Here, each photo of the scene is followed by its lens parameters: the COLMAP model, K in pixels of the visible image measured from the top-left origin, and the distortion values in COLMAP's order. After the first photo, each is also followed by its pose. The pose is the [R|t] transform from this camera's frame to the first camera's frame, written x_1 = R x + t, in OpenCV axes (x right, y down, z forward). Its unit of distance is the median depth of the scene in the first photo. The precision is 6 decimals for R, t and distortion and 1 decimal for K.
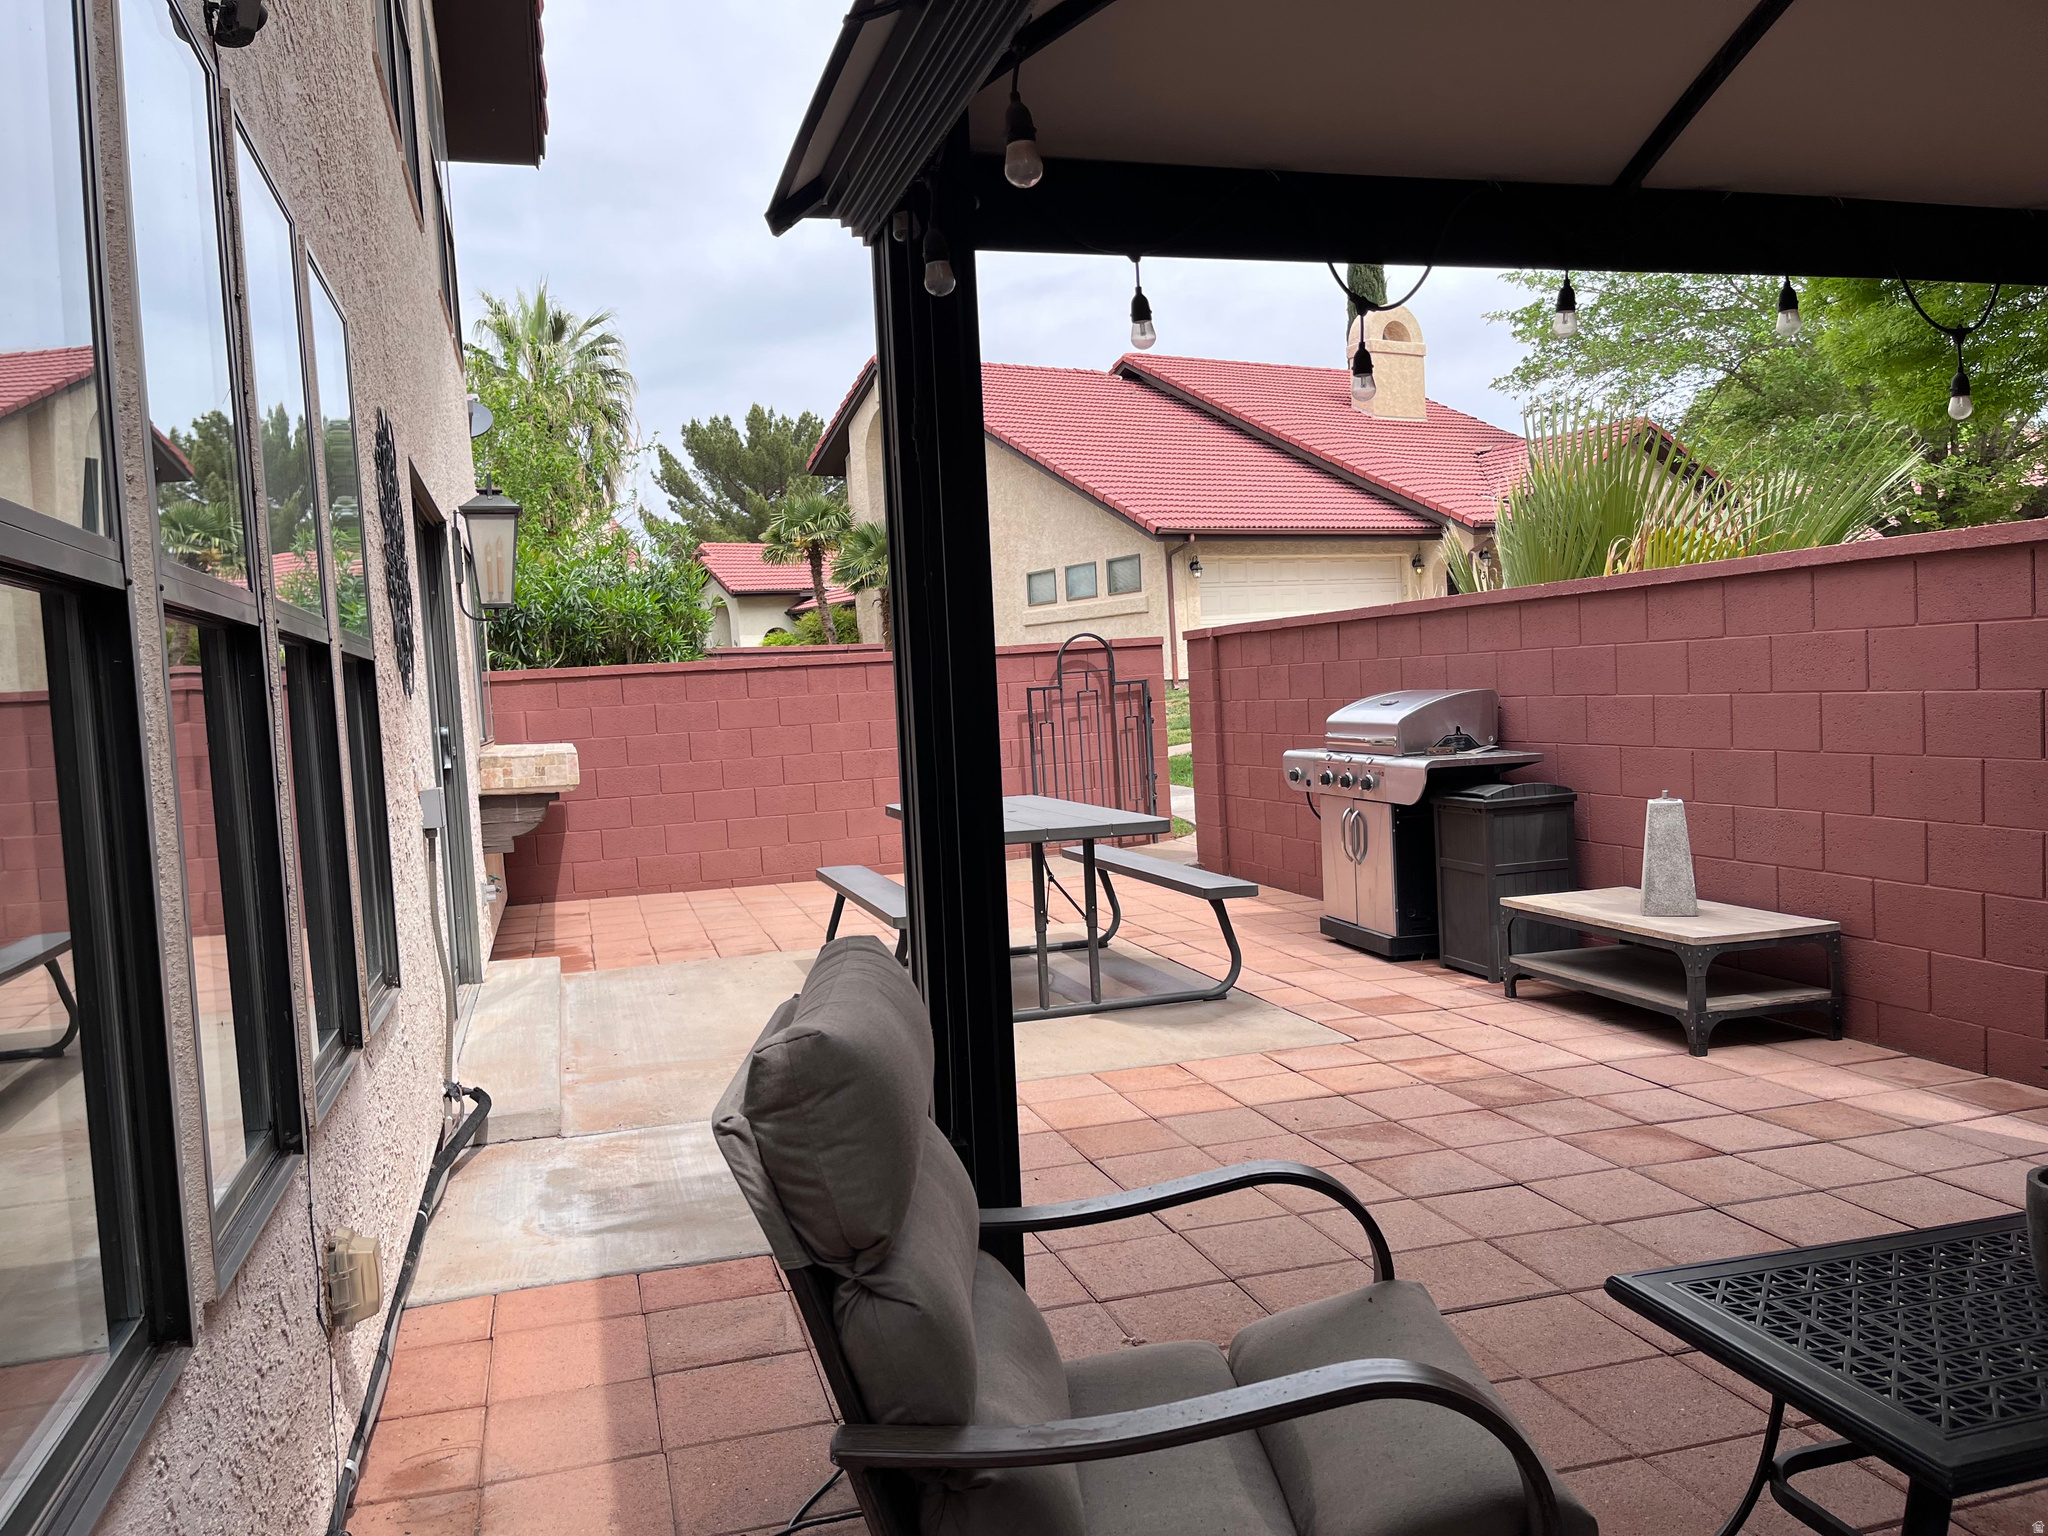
lens RADIAL K [[1547.1, 0, 1020.8], [0, 1547.1, 771.5], [0, 0, 1]] dist [0.031969, -0.035195]
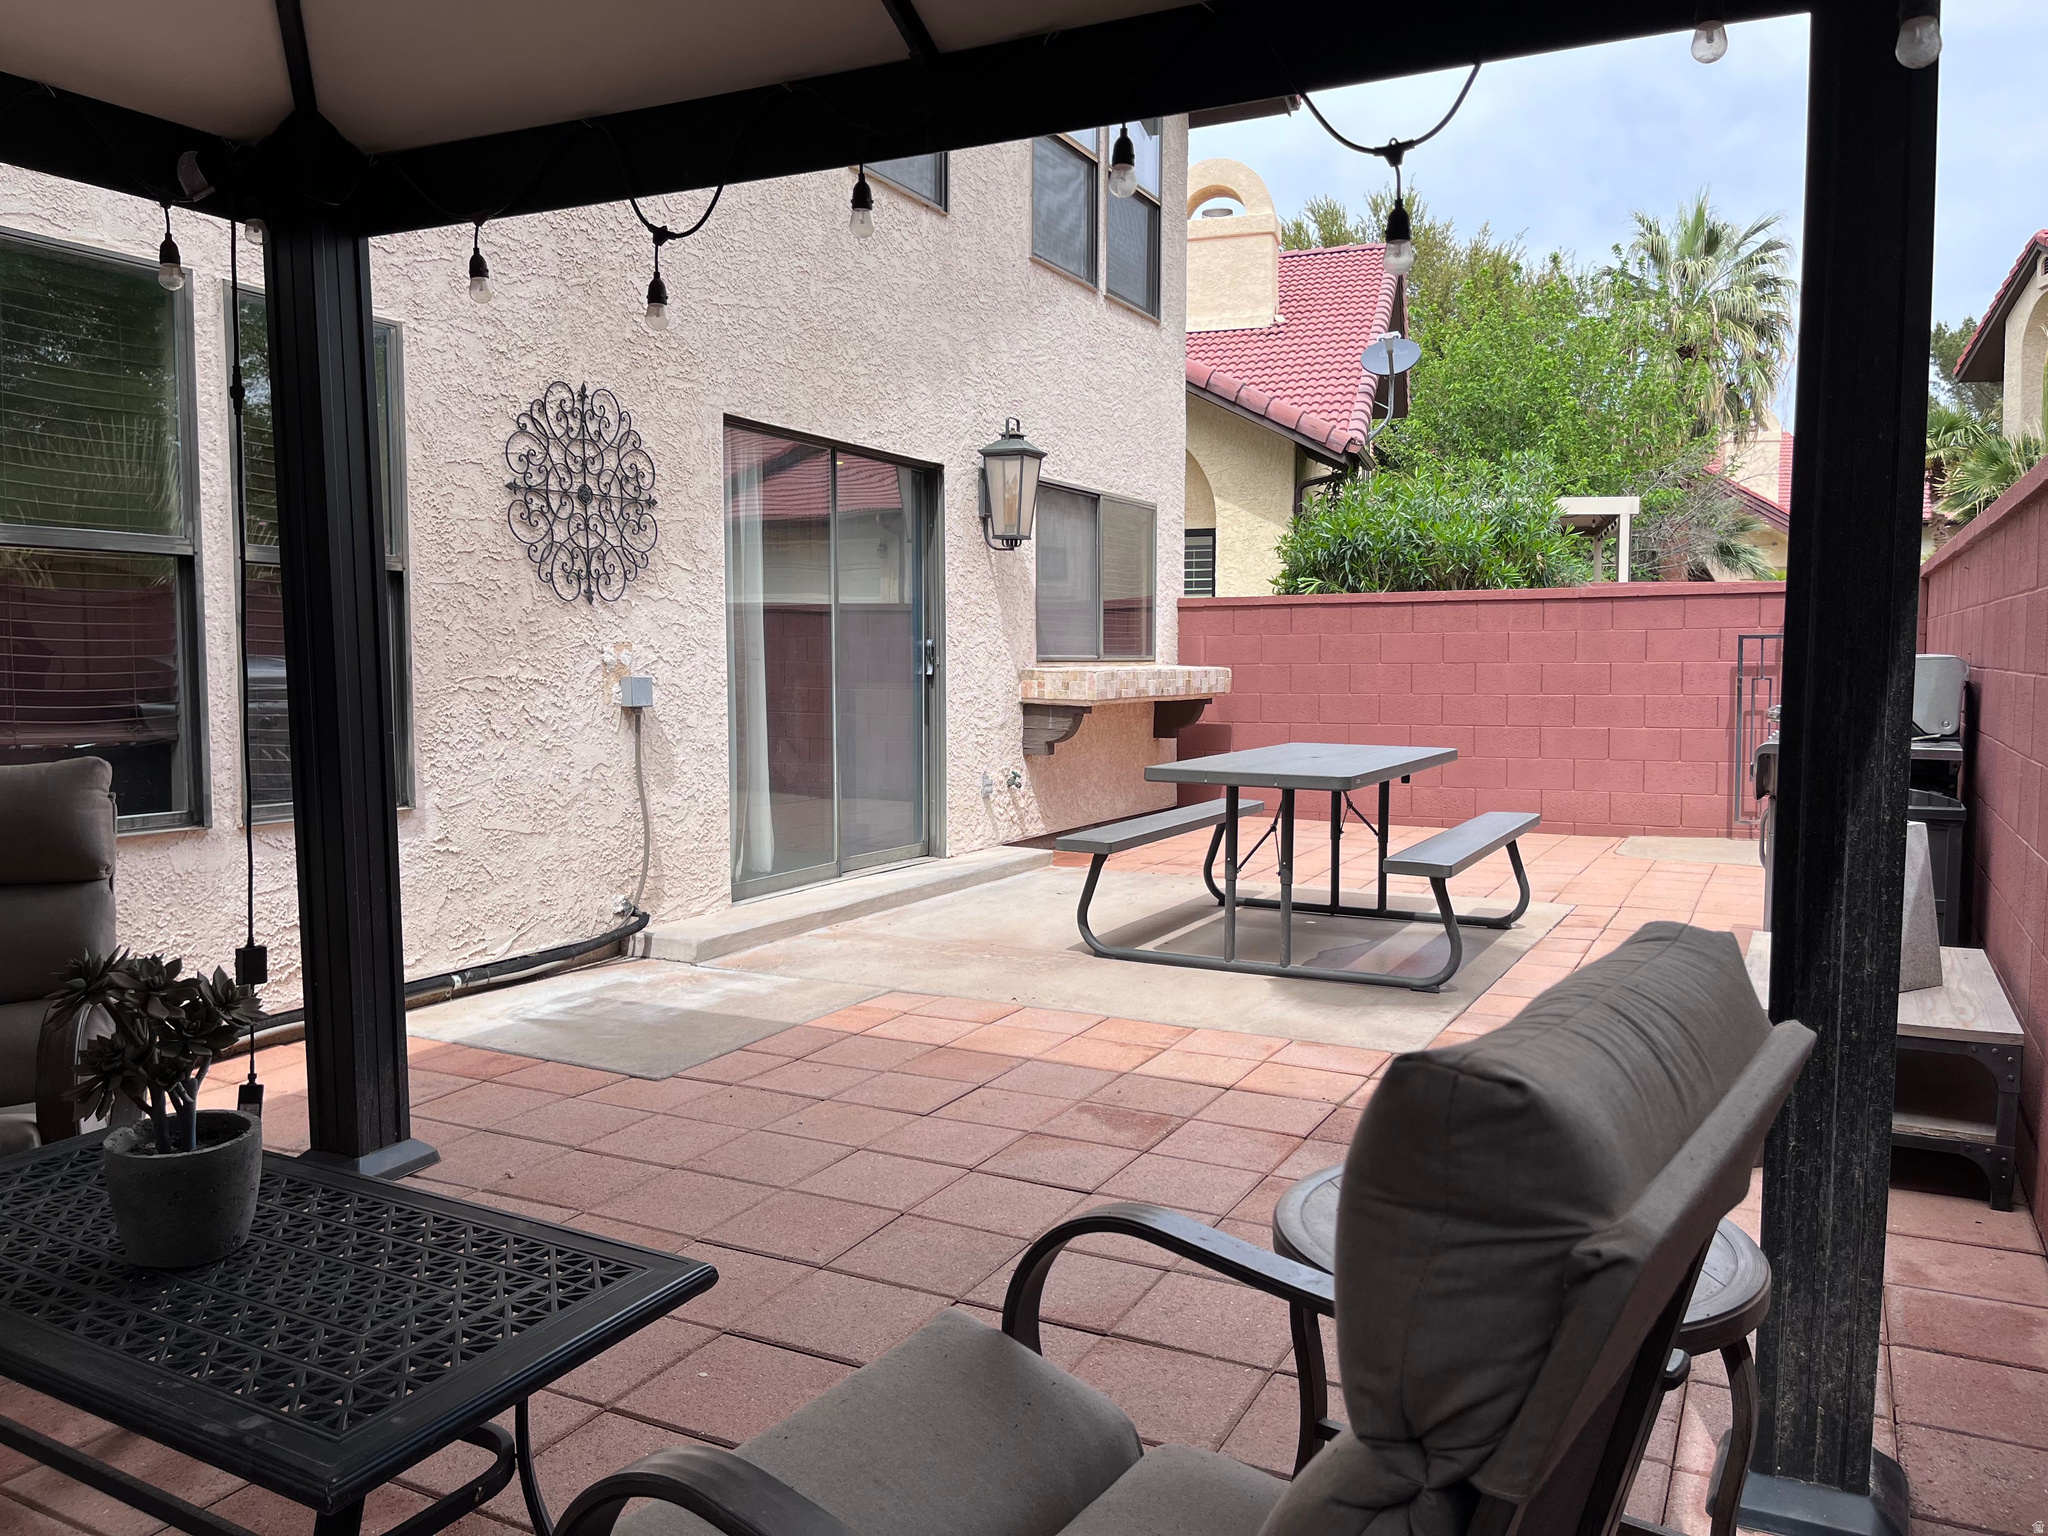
lens RADIAL K [[1547.1, 0, 1012.8], [0, 1547.1, 767.7], [0, 0, 1]] dist [0.031969, -0.035195]
pose [[0.730615, 0.105457, -0.674596, 0.676312], [-0.078049, 0.994424, 0.070924, -0.027710], [0.678314, 0.000833, 0.734772, 0.251673]]
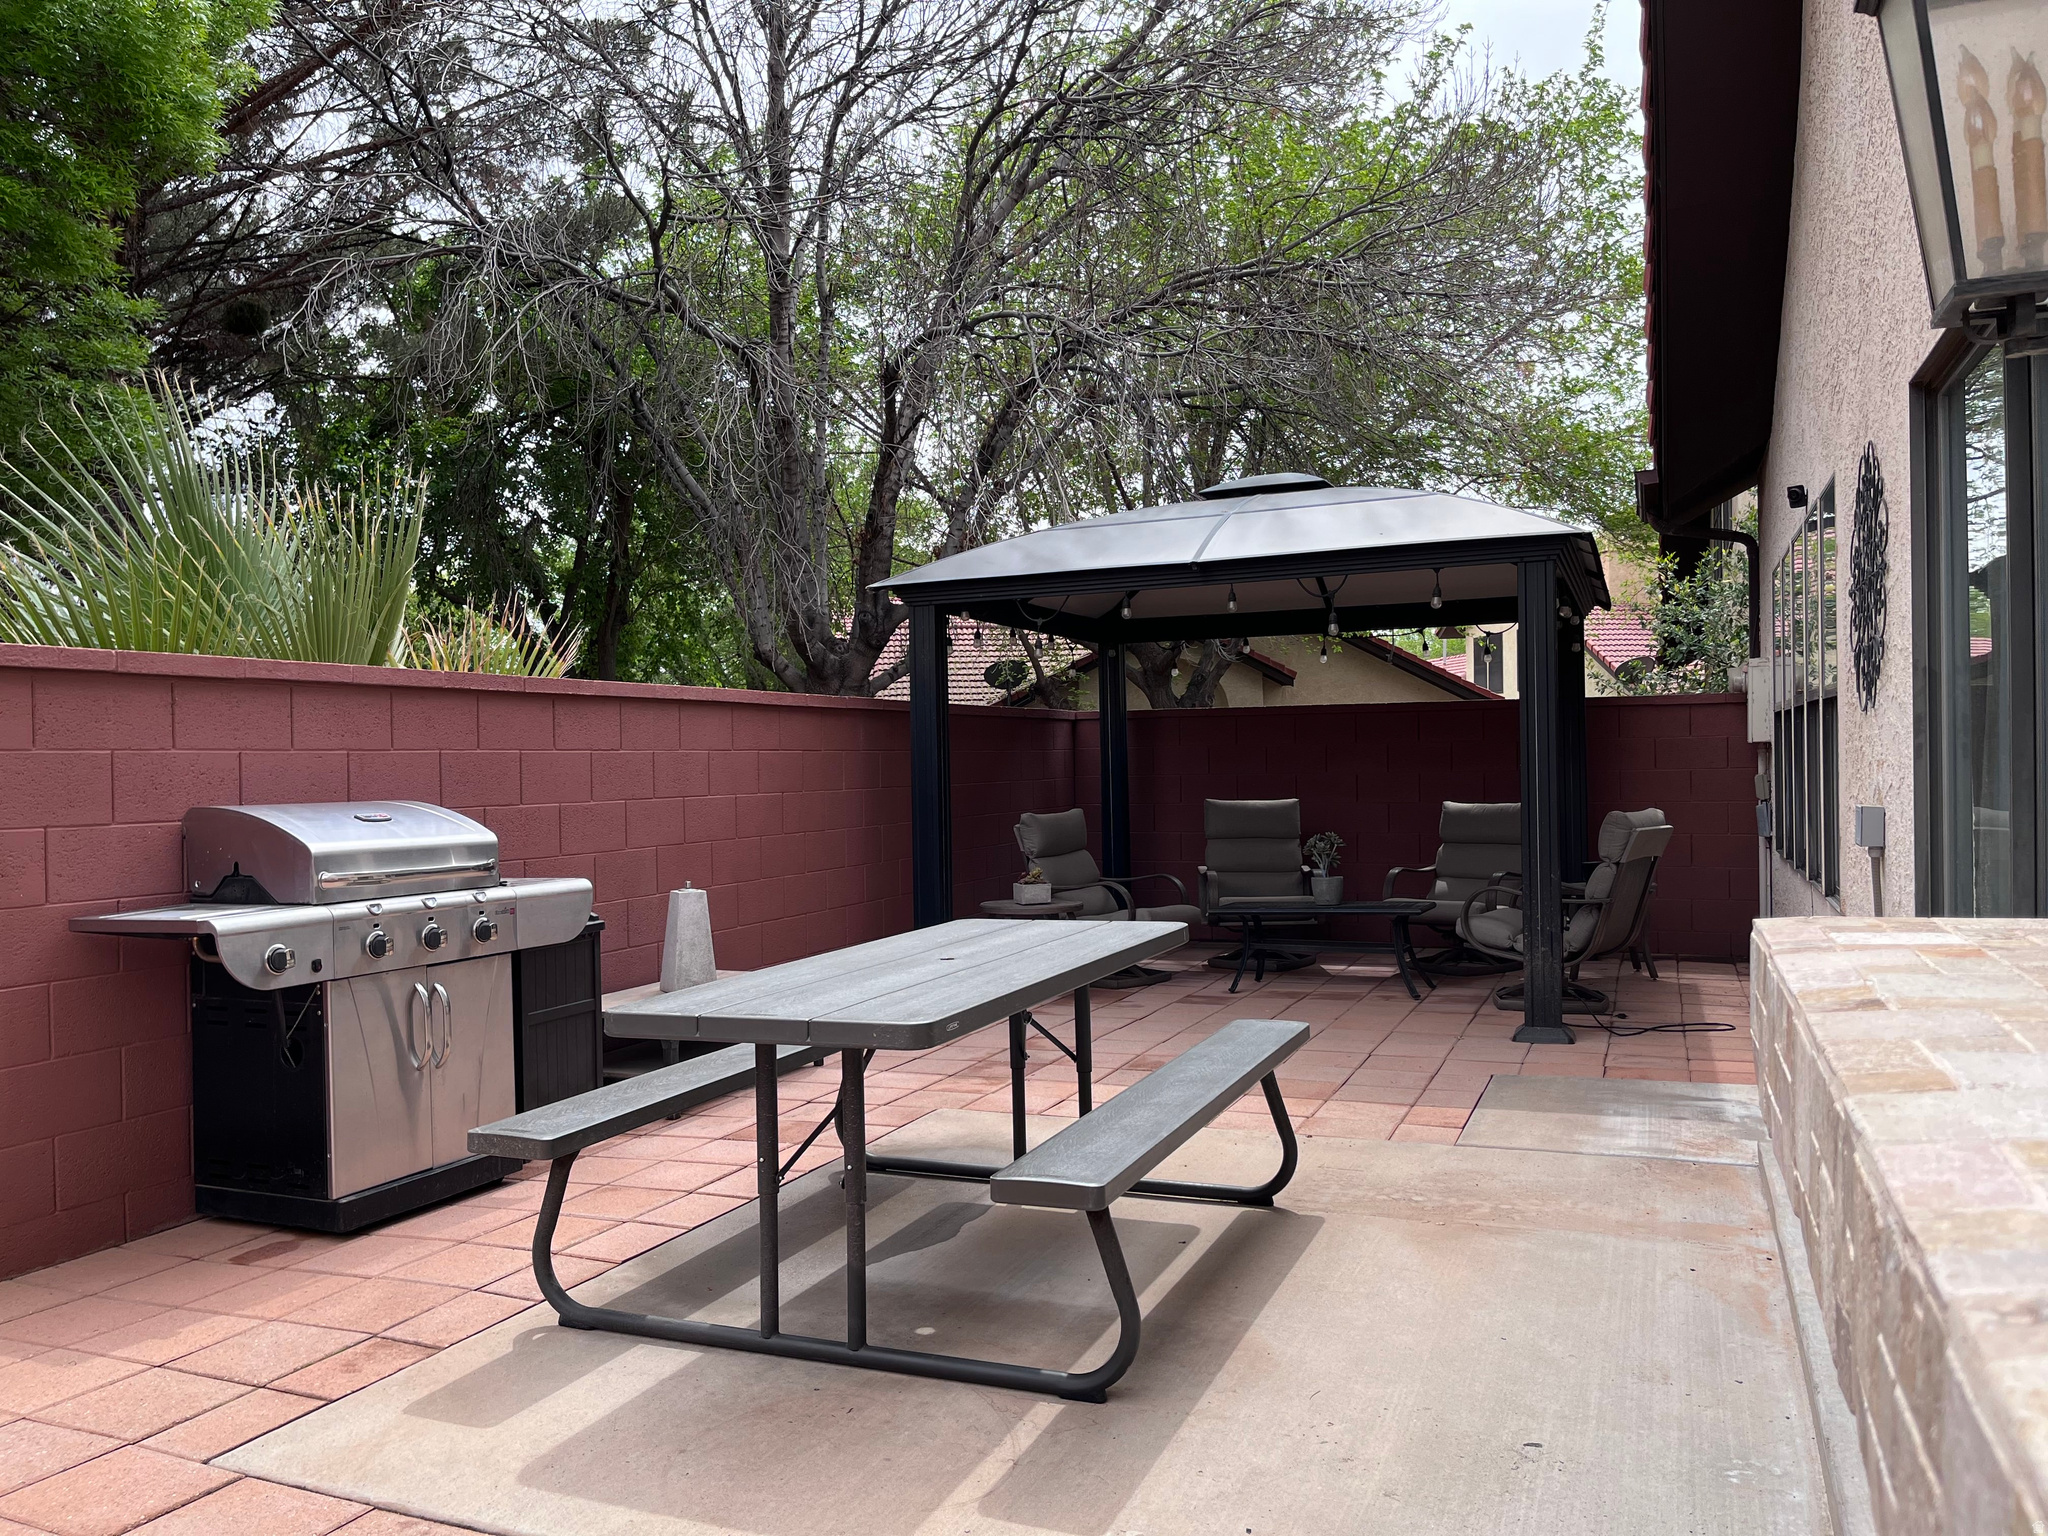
lens RADIAL K [[1547.1, 0, 1013.3], [0, 1547.1, 769.8], [0, 0, 1]] dist [0.031969, -0.035195]
pose [[-0.774599, 0.066723, 0.628923, -0.543779], [0.096120, 0.995288, 0.012792, -0.069120], [-0.625106, 0.070361, -0.777362, 1.957780]]
